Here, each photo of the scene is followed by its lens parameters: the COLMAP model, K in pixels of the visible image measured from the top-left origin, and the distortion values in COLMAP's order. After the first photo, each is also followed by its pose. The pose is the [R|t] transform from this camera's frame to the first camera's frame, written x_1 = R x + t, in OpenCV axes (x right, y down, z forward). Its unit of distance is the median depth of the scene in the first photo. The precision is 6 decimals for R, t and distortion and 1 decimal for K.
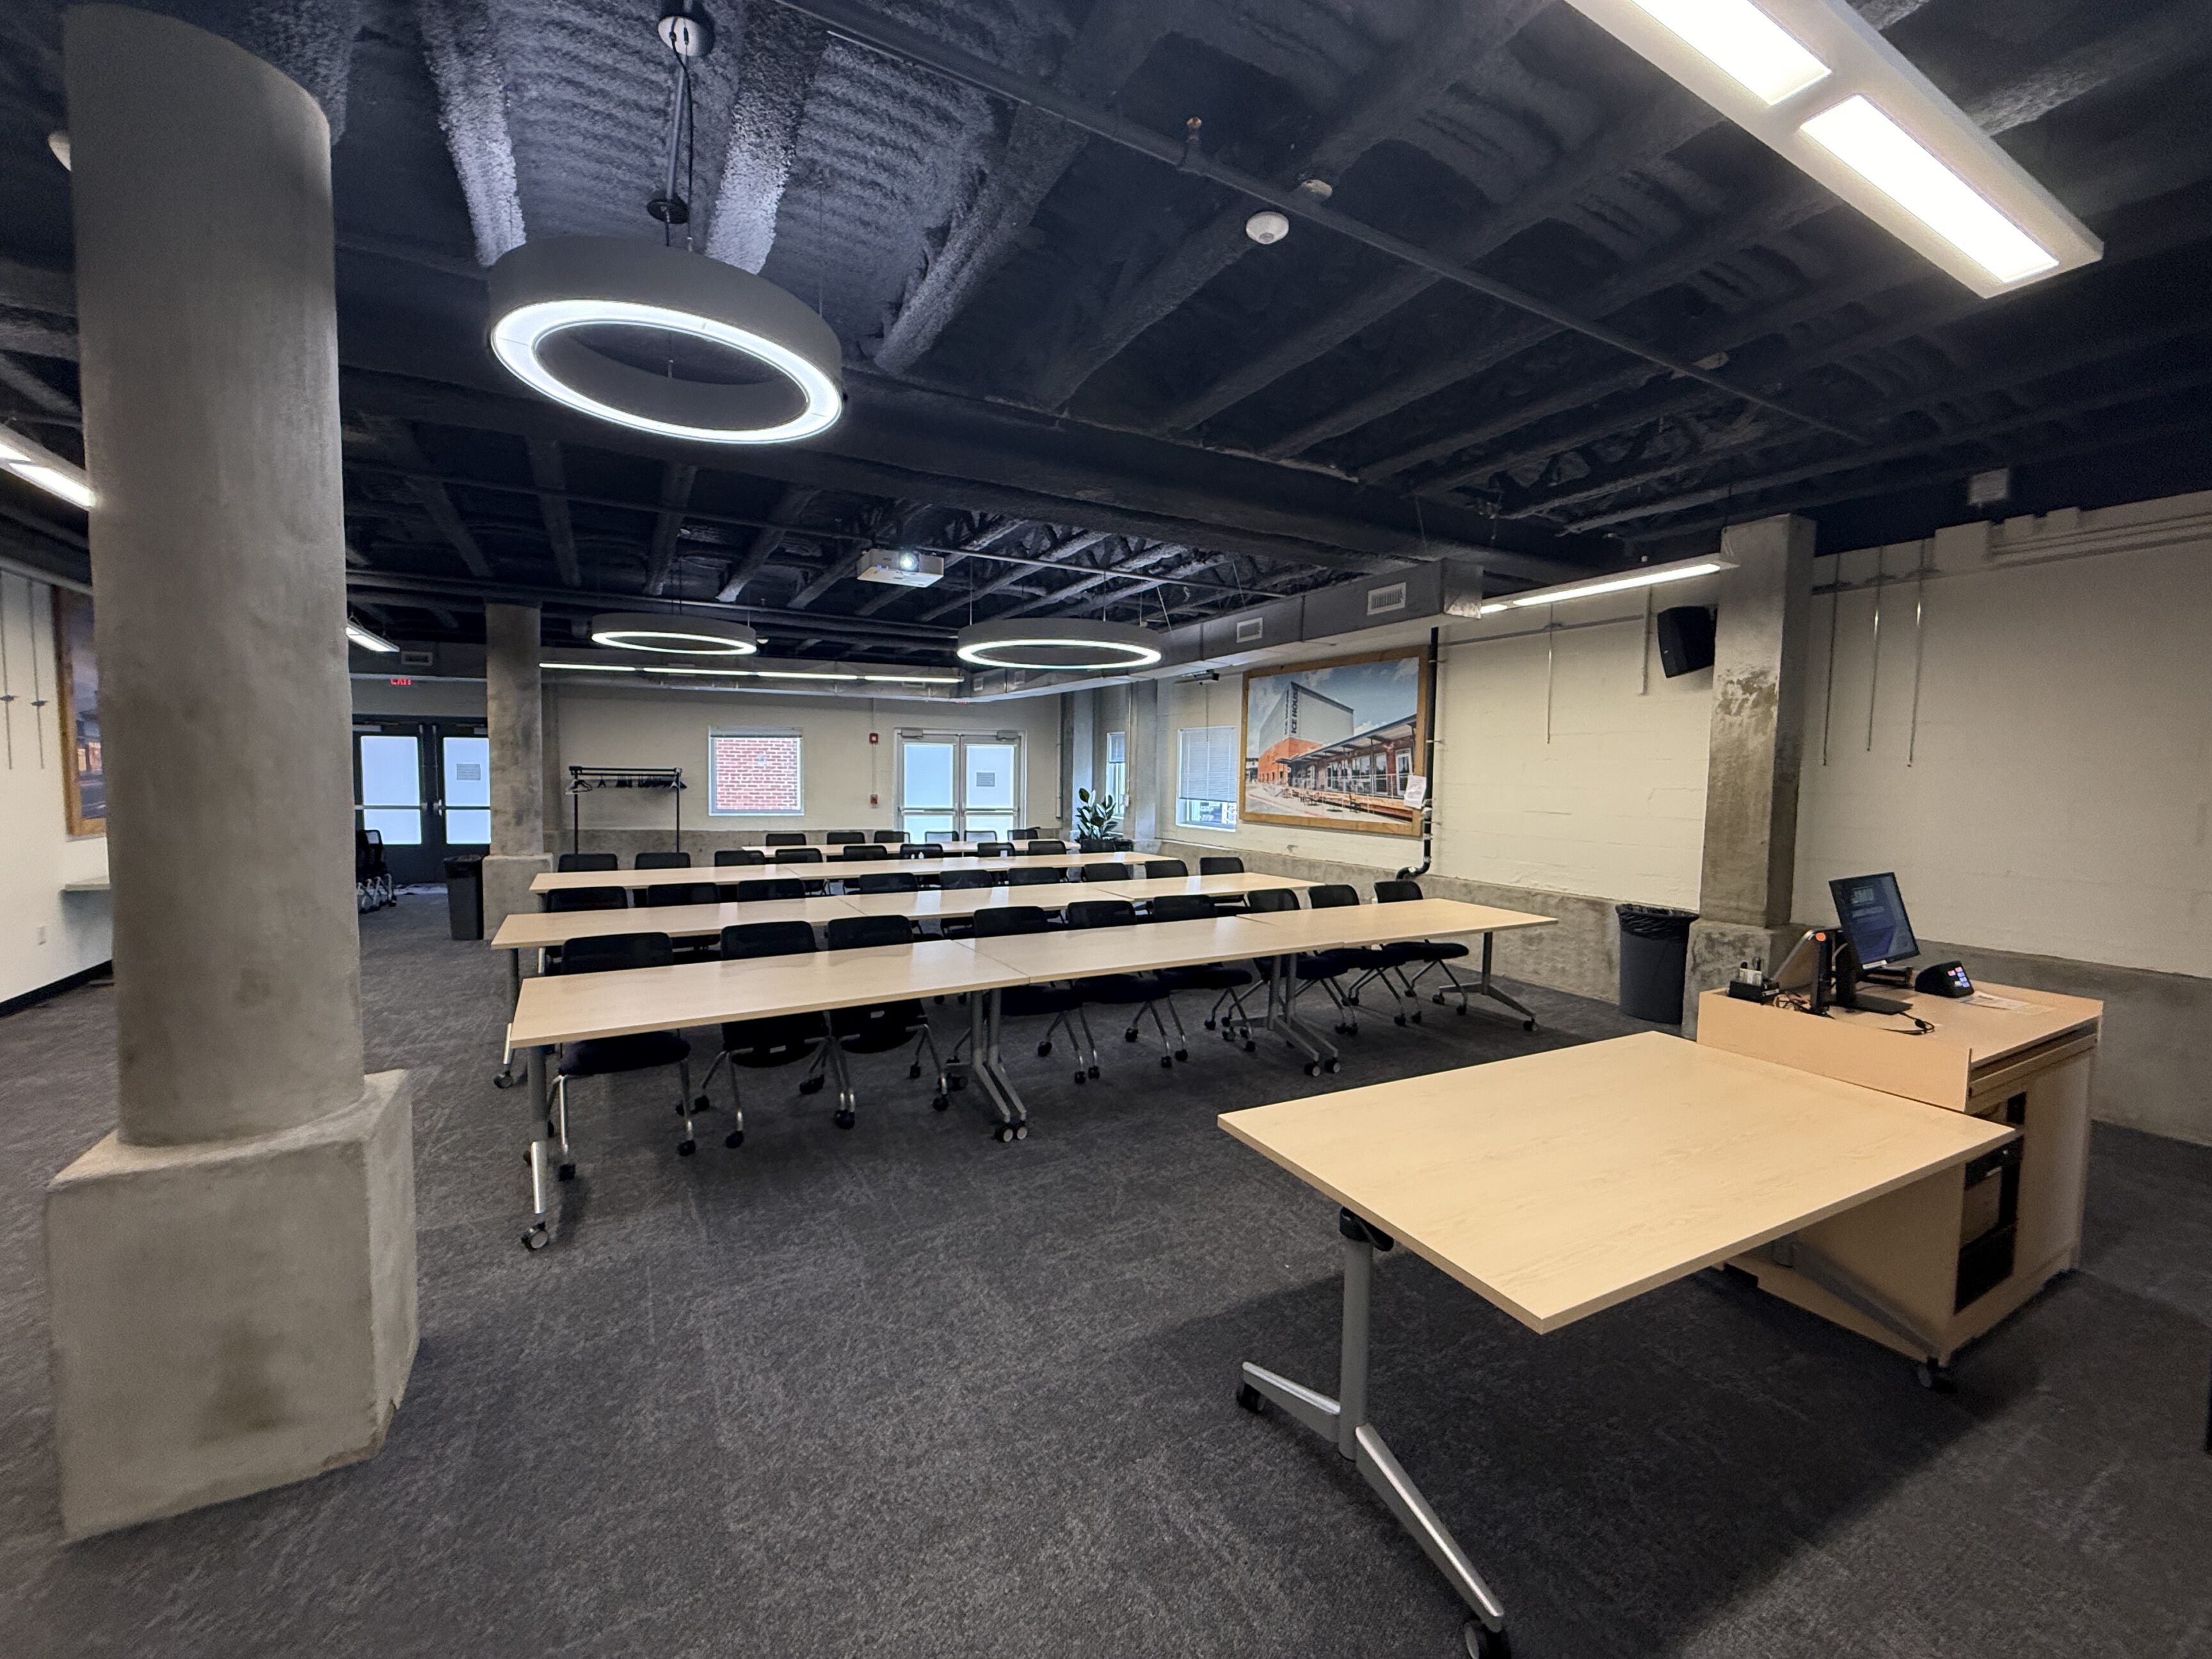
lens RADIAL K [[882.1, 0, 1102.9], [0, 882.1, 829.8], [0, 0, 1]] dist [-0.000141, 0.000263]
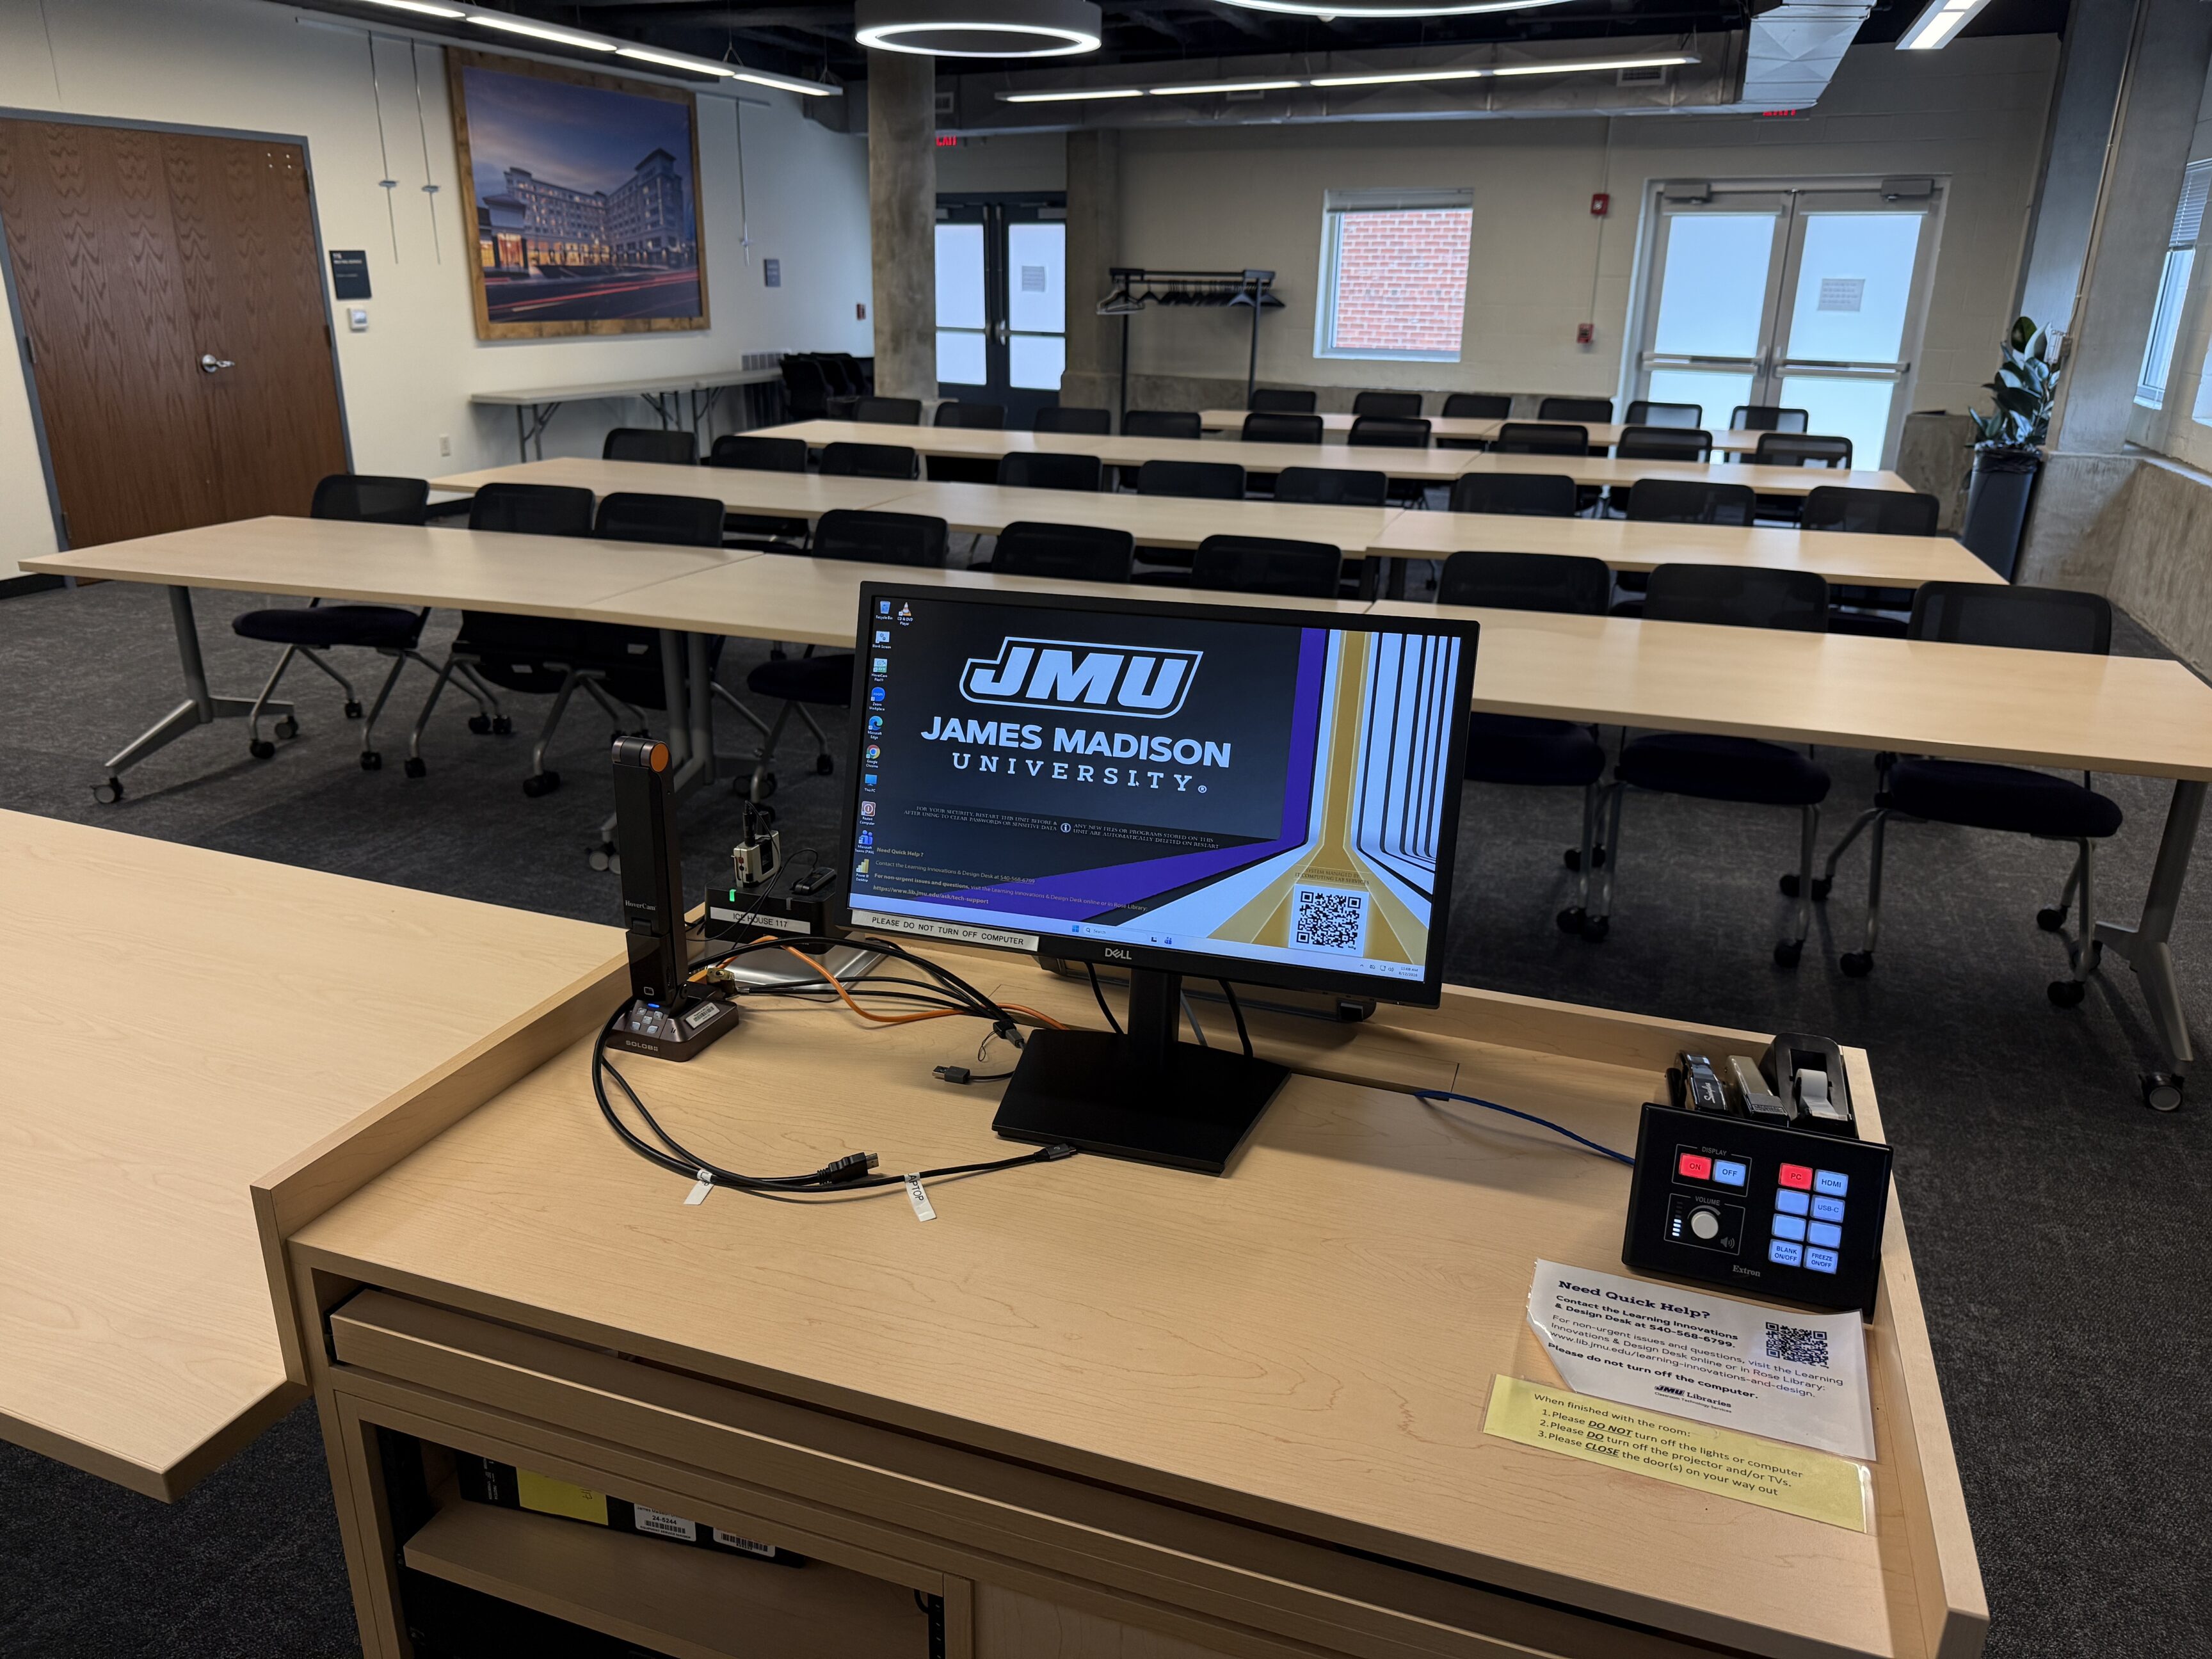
lens RADIAL K [[1580.2, 0, 1102.7], [0, 1580.2, 831.4], [0, 0, 1]] dist [0.018015, -0.007804]
pose [[0.660397, 0.245555, -0.709633, 0.305579], [-0.053859, 0.958077, 0.281403, -0.002242], [0.748983, -0.147618, 0.645936, 0.182903]]
